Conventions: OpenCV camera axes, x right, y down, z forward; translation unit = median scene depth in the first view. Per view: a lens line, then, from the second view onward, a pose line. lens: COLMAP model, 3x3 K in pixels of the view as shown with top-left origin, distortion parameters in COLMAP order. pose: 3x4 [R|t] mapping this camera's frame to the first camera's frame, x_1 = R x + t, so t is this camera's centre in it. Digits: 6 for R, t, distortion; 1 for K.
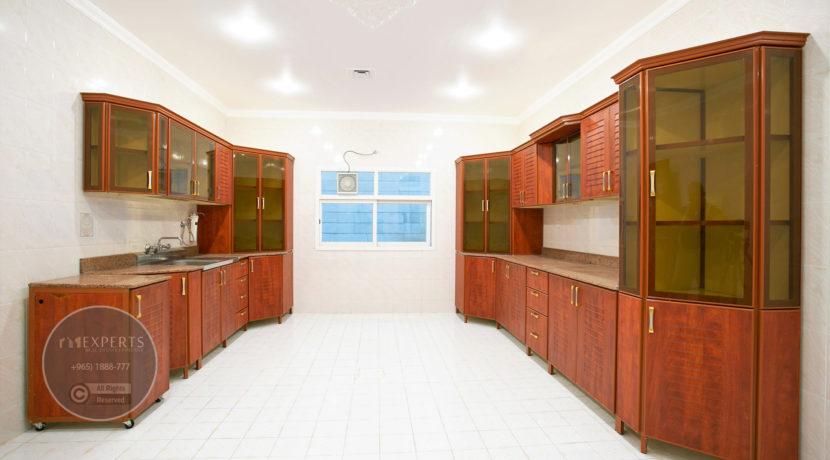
lens RADIAL K [[408.0, 0, 415.0], [0, 408.0, 230.0], [0, 0, 1]] dist [-0.073210, 0.031235]
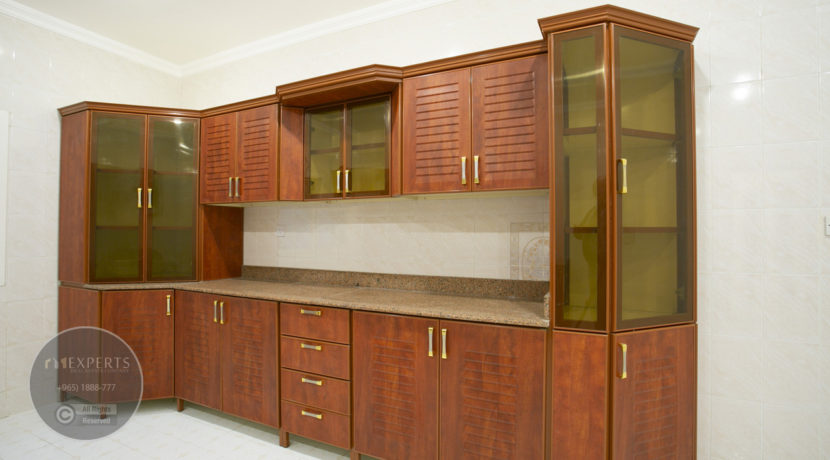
lens RADIAL K [[408.0, 0, 415.0], [0, 408.0, 230.0], [0, 0, 1]] dist [-0.073210, 0.031235]
pose [[0.523343, 0.002084, 0.852120, -0.125302], [0.011275, 0.999893, -0.009370, -0.007767], [-0.852048, 0.014512, 0.523263, 0.496464]]
